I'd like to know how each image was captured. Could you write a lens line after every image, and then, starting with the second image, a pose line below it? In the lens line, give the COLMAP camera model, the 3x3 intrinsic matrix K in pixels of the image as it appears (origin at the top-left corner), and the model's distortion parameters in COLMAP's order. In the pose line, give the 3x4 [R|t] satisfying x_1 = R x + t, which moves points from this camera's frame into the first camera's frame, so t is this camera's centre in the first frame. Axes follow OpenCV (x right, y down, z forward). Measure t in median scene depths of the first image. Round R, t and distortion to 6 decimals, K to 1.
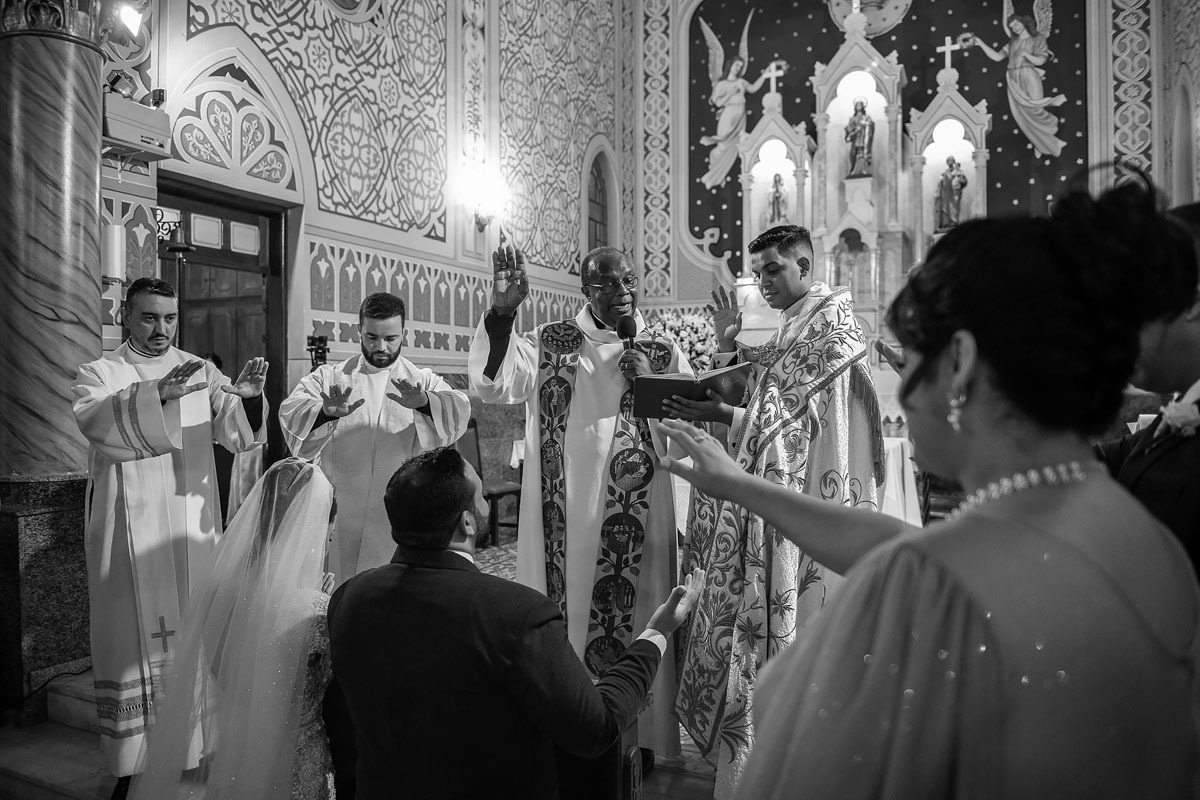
lens RADIAL K [[816.9, 0, 601.0], [0, 816.9, 398.8], [0, 0, 1]] dist [-0.049389, -0.003772]
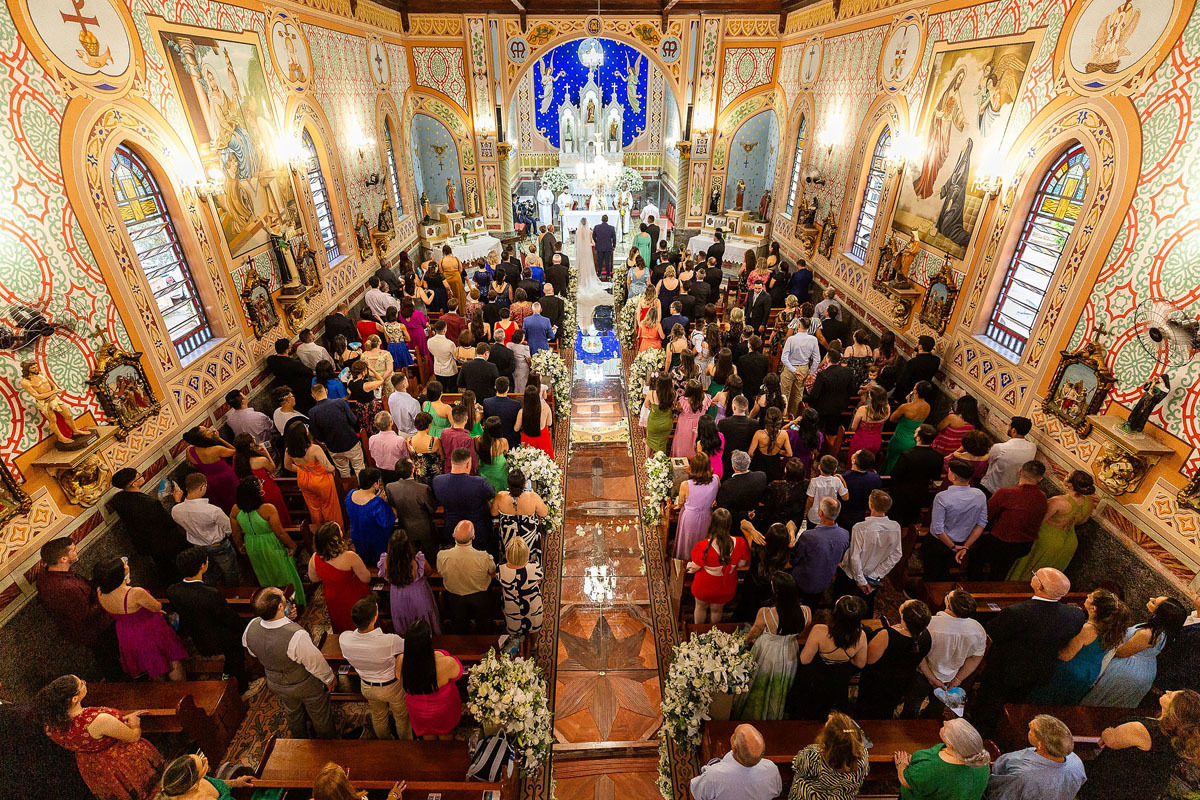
lens RADIAL K [[556.5, 0, 600.0], [0, 556.5, 400.0], [0, 0, 1]] dist [-0.001437, -0.000158]
pose [[0.888291, -0.222775, 0.401635, -0.927090], [0.004624, 0.878780, 0.477205, -0.363700], [-0.459258, -0.422040, 0.781642, -1.505431]]
